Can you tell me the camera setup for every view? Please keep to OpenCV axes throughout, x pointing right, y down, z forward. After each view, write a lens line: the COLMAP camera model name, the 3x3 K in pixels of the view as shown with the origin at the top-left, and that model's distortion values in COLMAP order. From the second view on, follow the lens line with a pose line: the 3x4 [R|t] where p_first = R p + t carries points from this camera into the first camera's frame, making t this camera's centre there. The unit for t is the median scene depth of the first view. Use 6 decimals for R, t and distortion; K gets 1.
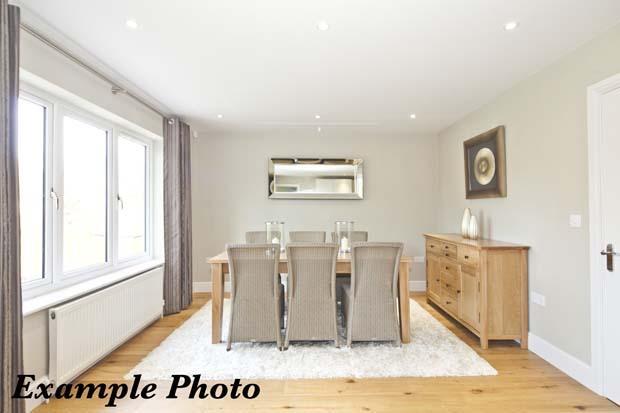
lens RADIAL K [[307.5, 0, 310.0], [0, 307.5, 206.5], [0, 0, 1]] dist [0.001496, 0.000016]
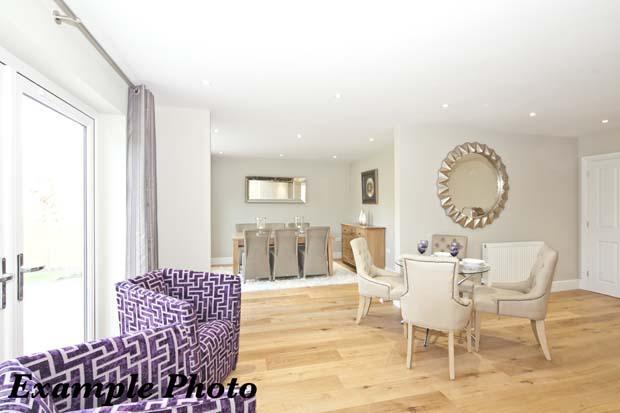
lens RADIAL K [[307.5, 0, 310.0], [0, 307.5, 206.5], [0, 0, 1]] dist [0.001496, 0.000016]
pose [[0.971099, -0.003398, 0.238654, -0.278646], [0.000536, 0.999927, 0.012057, -0.037853], [-0.238677, -0.011581, 0.971030, -0.843697]]
